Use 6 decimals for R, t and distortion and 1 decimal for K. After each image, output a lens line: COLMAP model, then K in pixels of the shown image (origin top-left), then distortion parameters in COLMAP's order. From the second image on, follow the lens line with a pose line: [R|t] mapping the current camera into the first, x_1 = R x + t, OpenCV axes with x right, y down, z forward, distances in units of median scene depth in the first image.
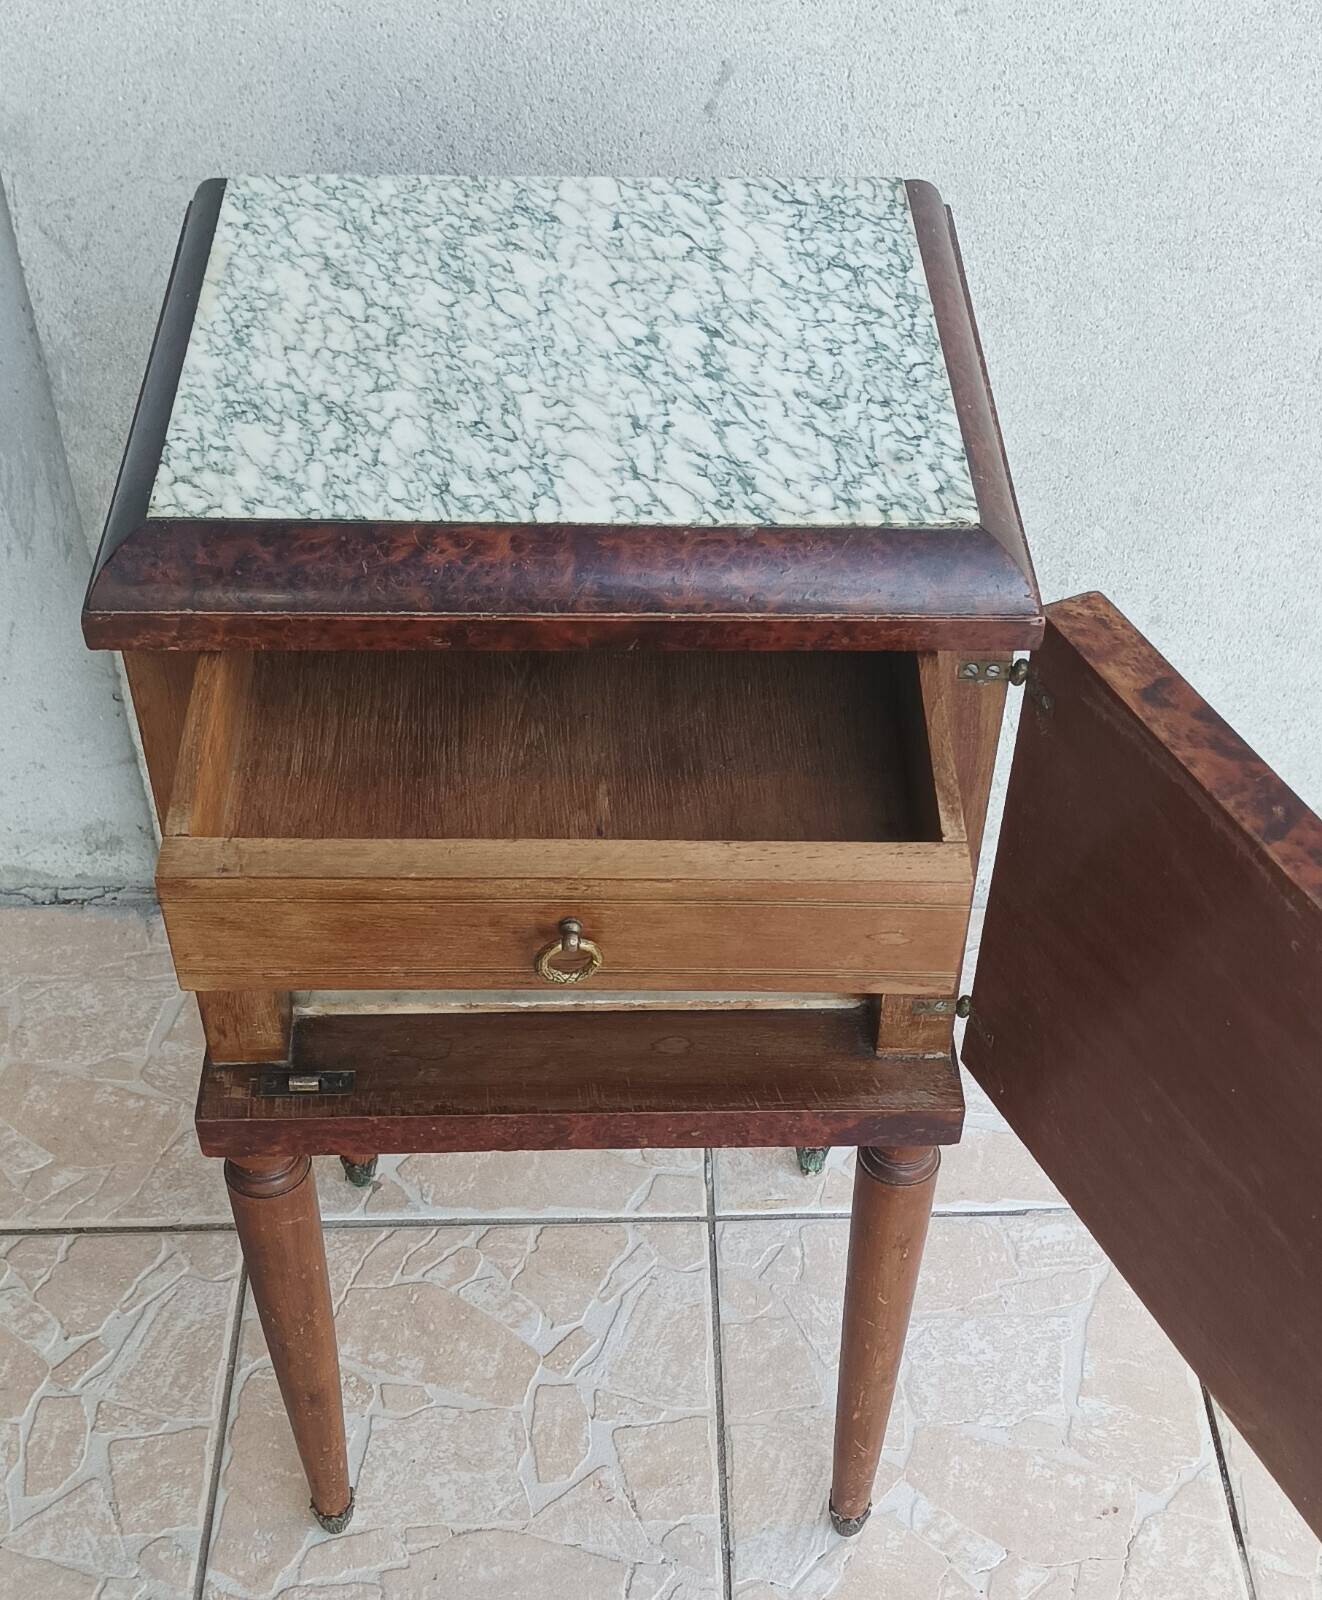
lens RADIAL K [[2189.8, 0, 704.8], [0, 2189.8, 938.8], [0, 0, 1]] dist [0.066785, -0.150155]
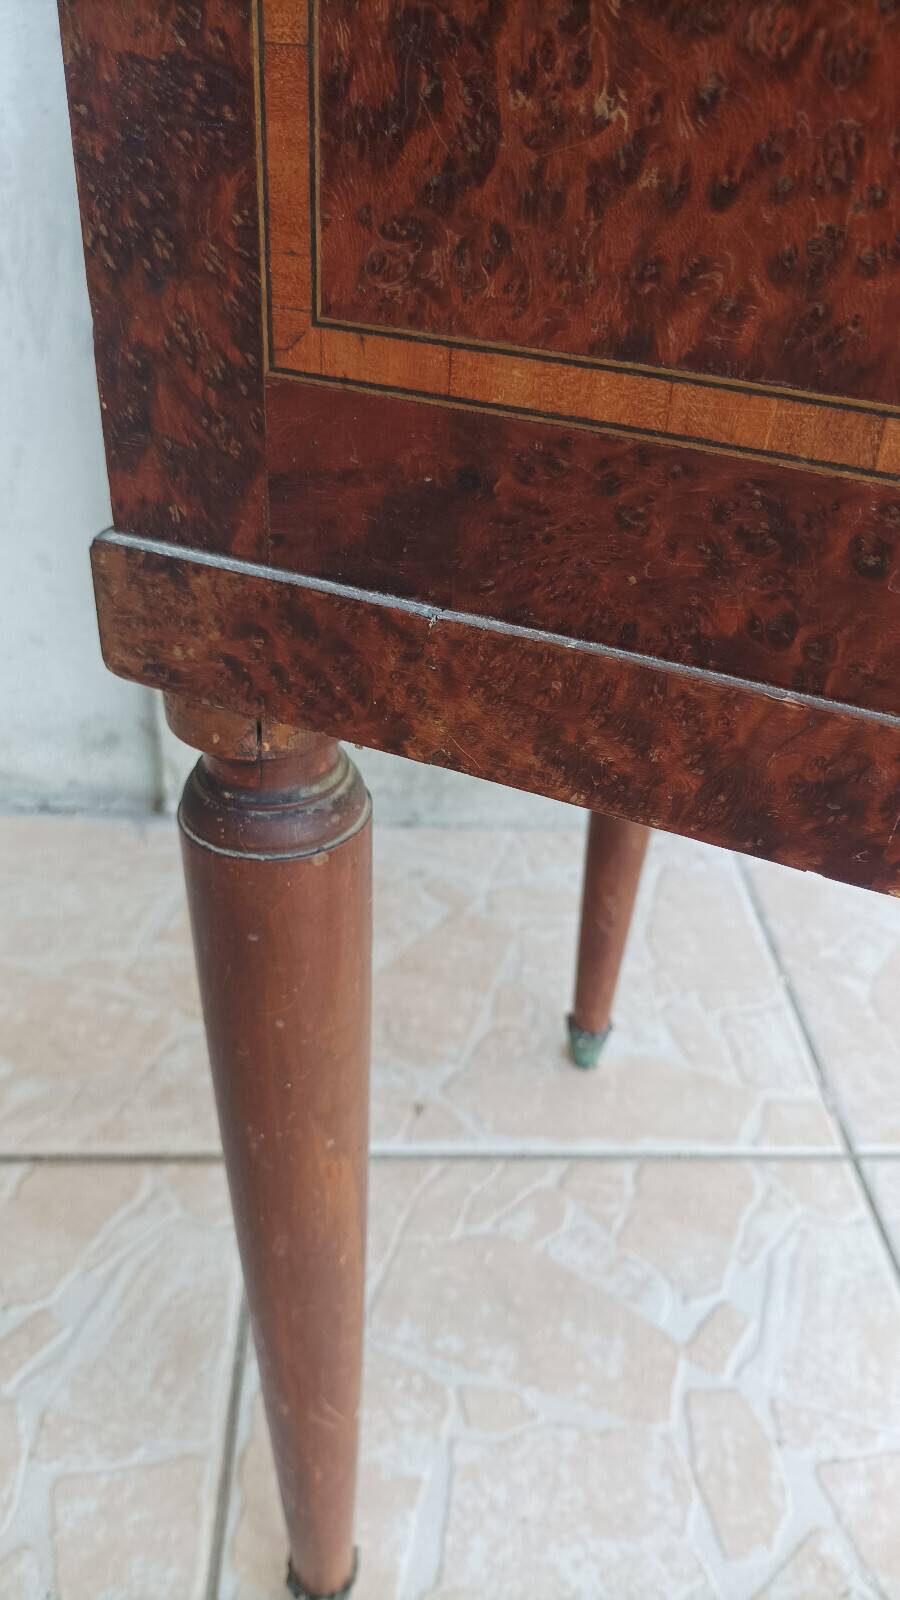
lens RADIAL K [[1220.5, 0, 450.5], [0, 1220.5, 805.3], [0, 0, 1]] dist [-0.008773, -0.007115]
pose [[0.999641, 0.018168, 0.019693, -0.161140], [-0.013717, 0.978384, -0.206341, 0.104173], [-0.023016, 0.205997, 0.978282, 0.595170]]
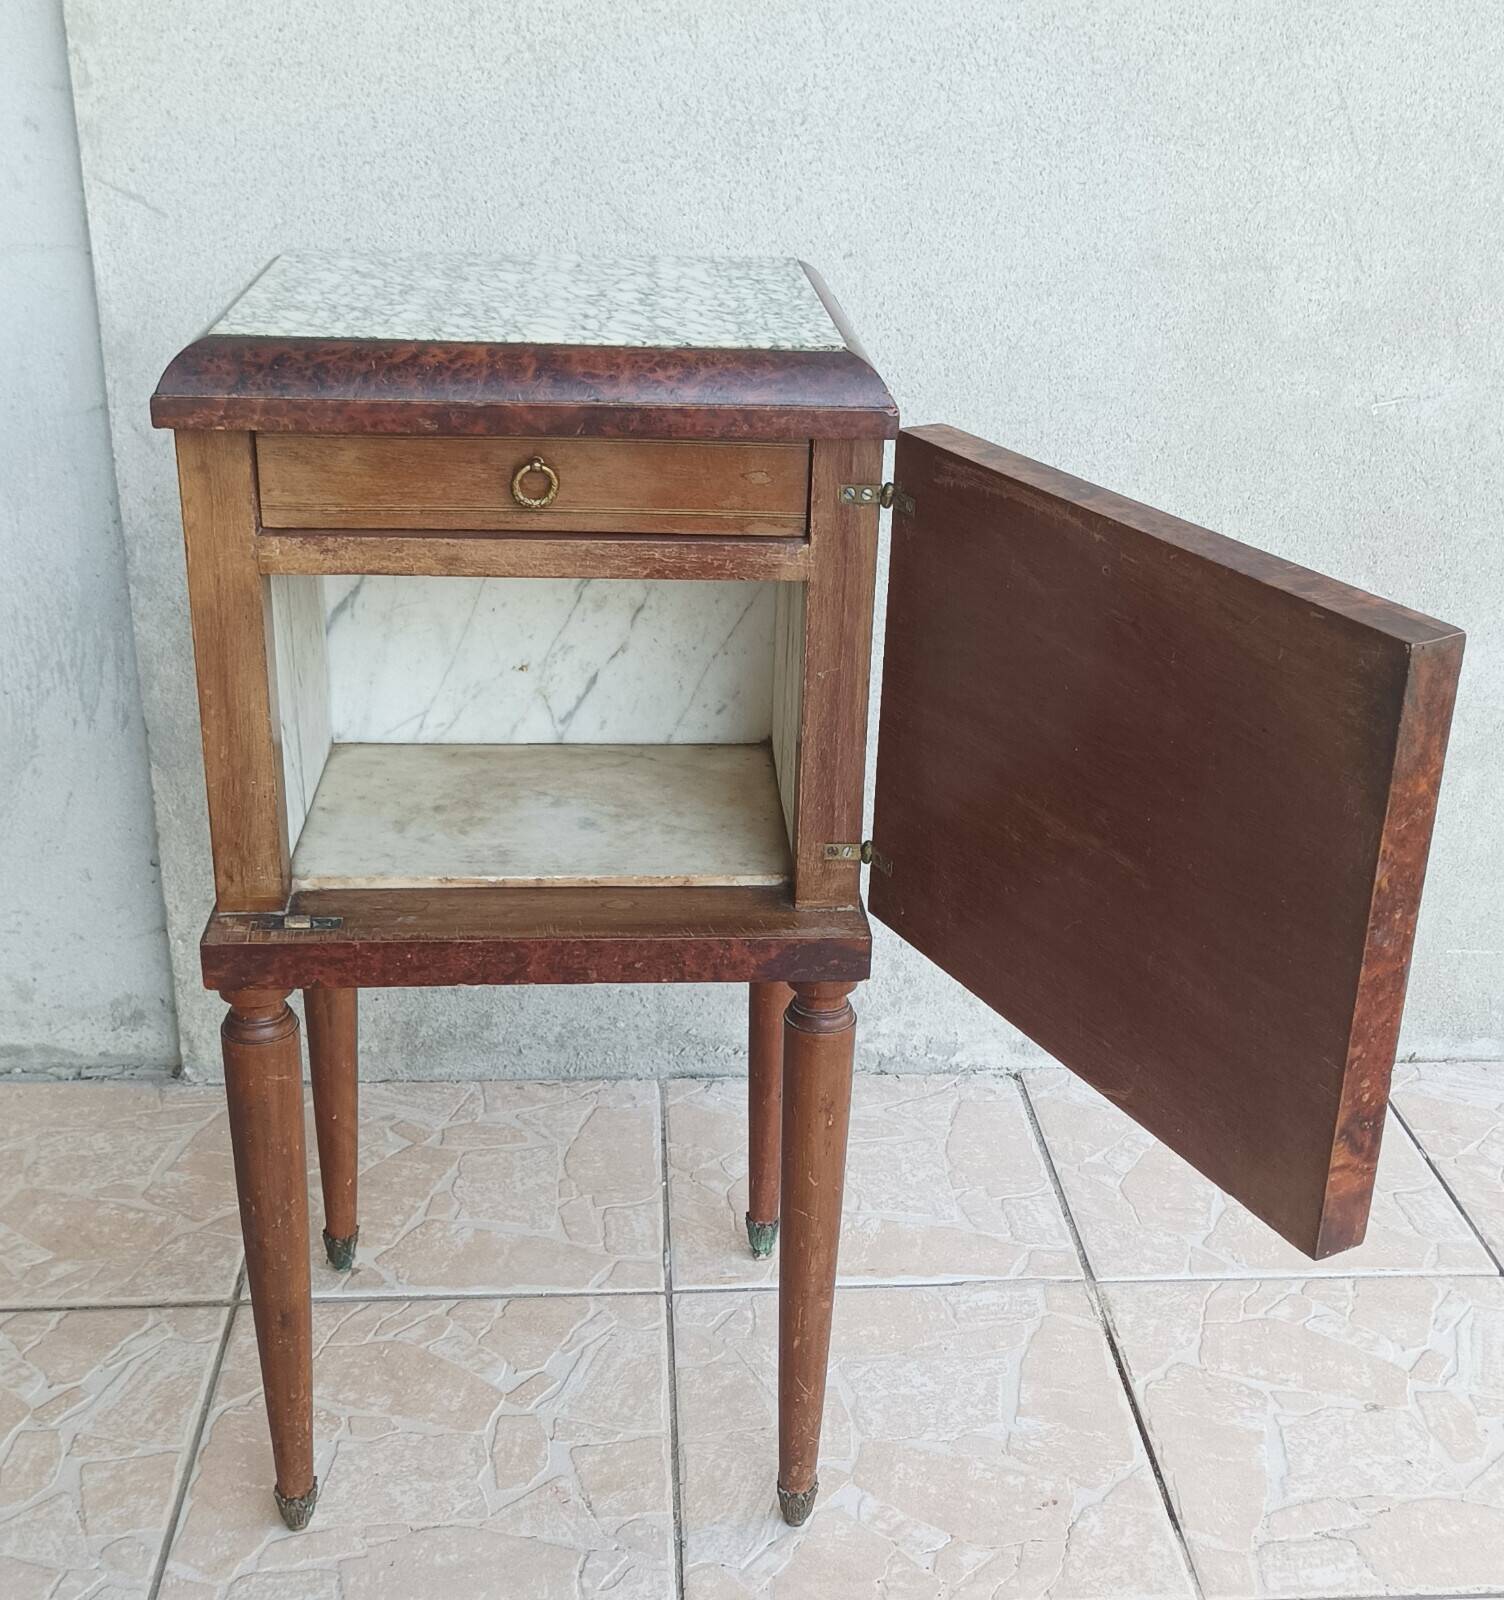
lens RADIAL K [[2045.2, 0, 751.2], [0, 2045.2, 805.6], [0, 0, 1]] dist [0.044698, -0.078183]
pose [[0.999602, -0.008173, 0.026983, 0.019441], [0.017816, 0.924876, -0.379850, 0.309344], [-0.021852, 0.380180, 0.924654, -0.015934]]
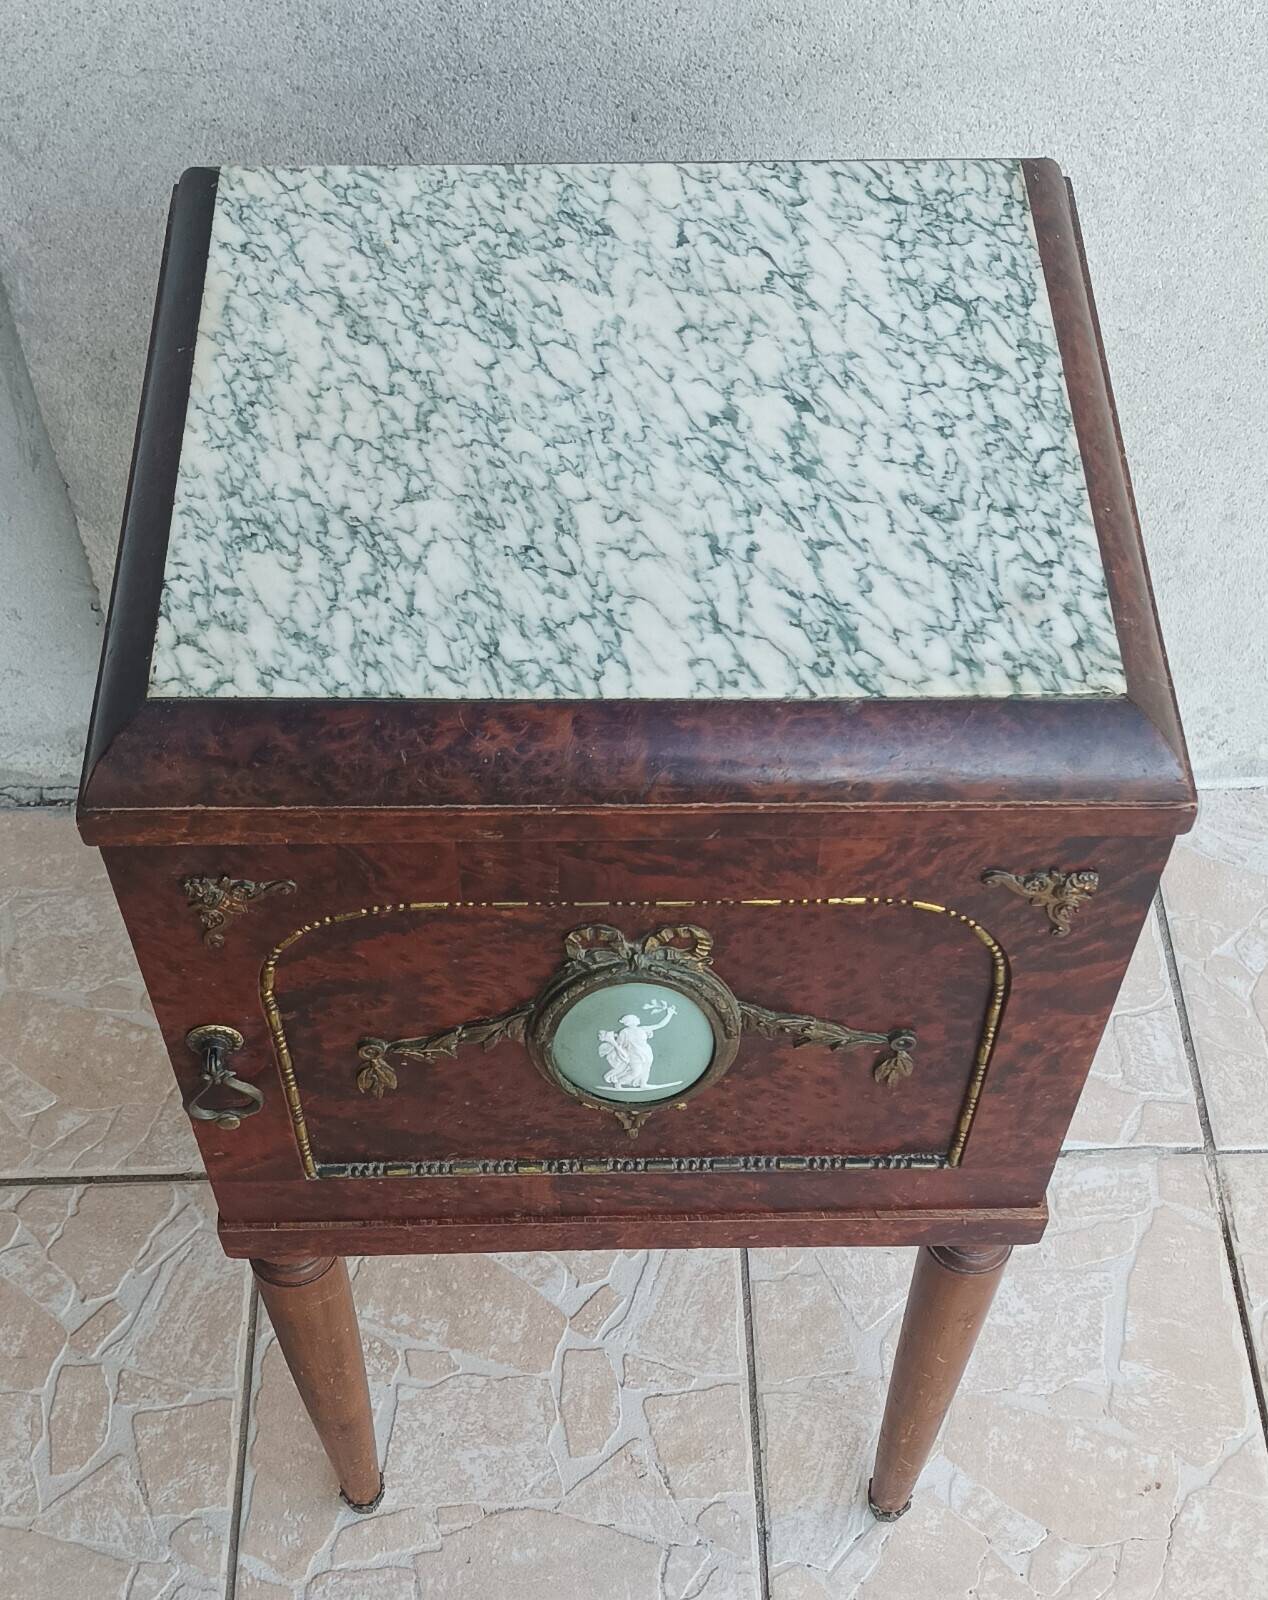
lens RADIAL K [[2113.7, 0, 634.5], [0, 2113.7, 974.5], [0, 0, 1]] dist [0.109371, -0.375506]
pose [[0.999893, -0.004926, -0.013792, -0.031470], [0.007398, 0.982644, 0.185353, -0.137073], [0.012640, -0.185435, 0.982575, 0.102639]]
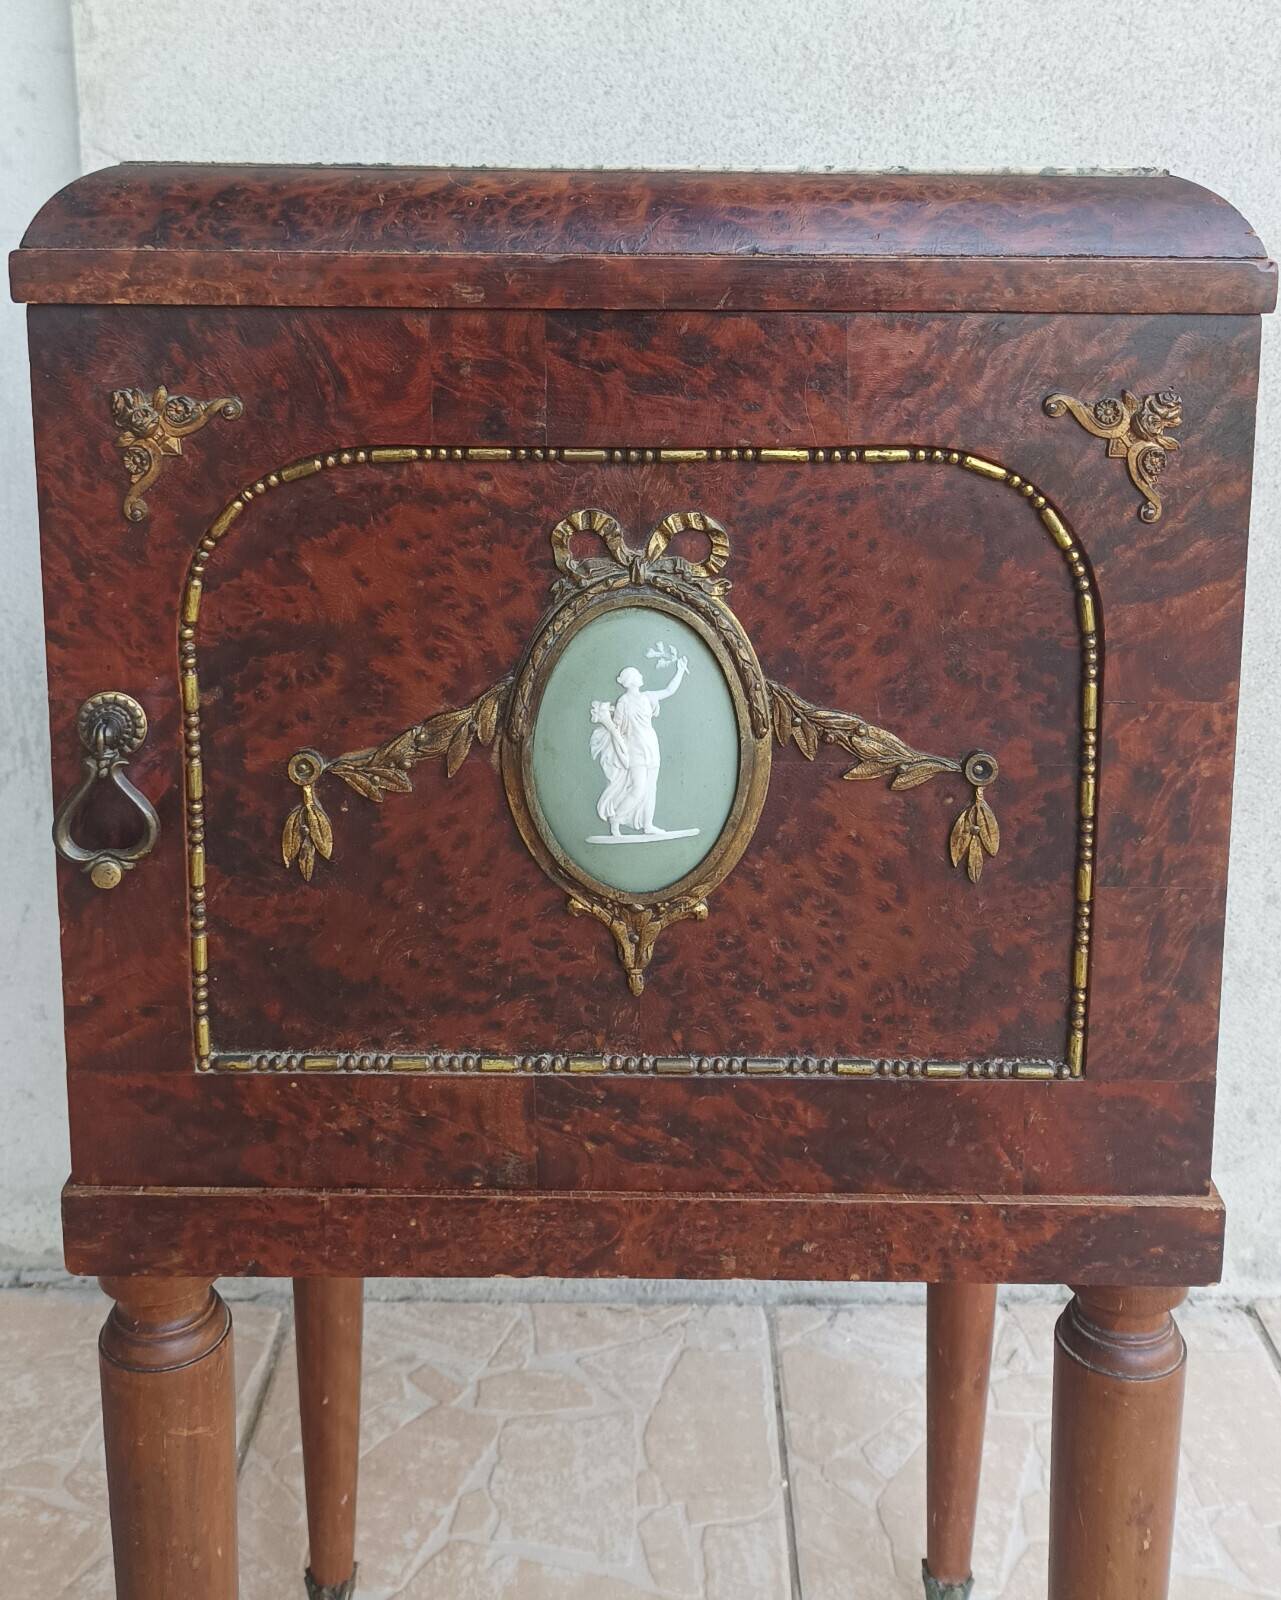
lens RADIAL K [[1782.8, 0, 636.4], [0, 1782.8, 453.8], [0, 0, 1]] dist [0.015229, -0.026260]
pose [[0.998841, -0.013287, -0.046271, -0.021258], [-0.016773, 0.804882, -0.593198, 0.159136], [0.045125, 0.593286, 0.803726, 0.317051]]
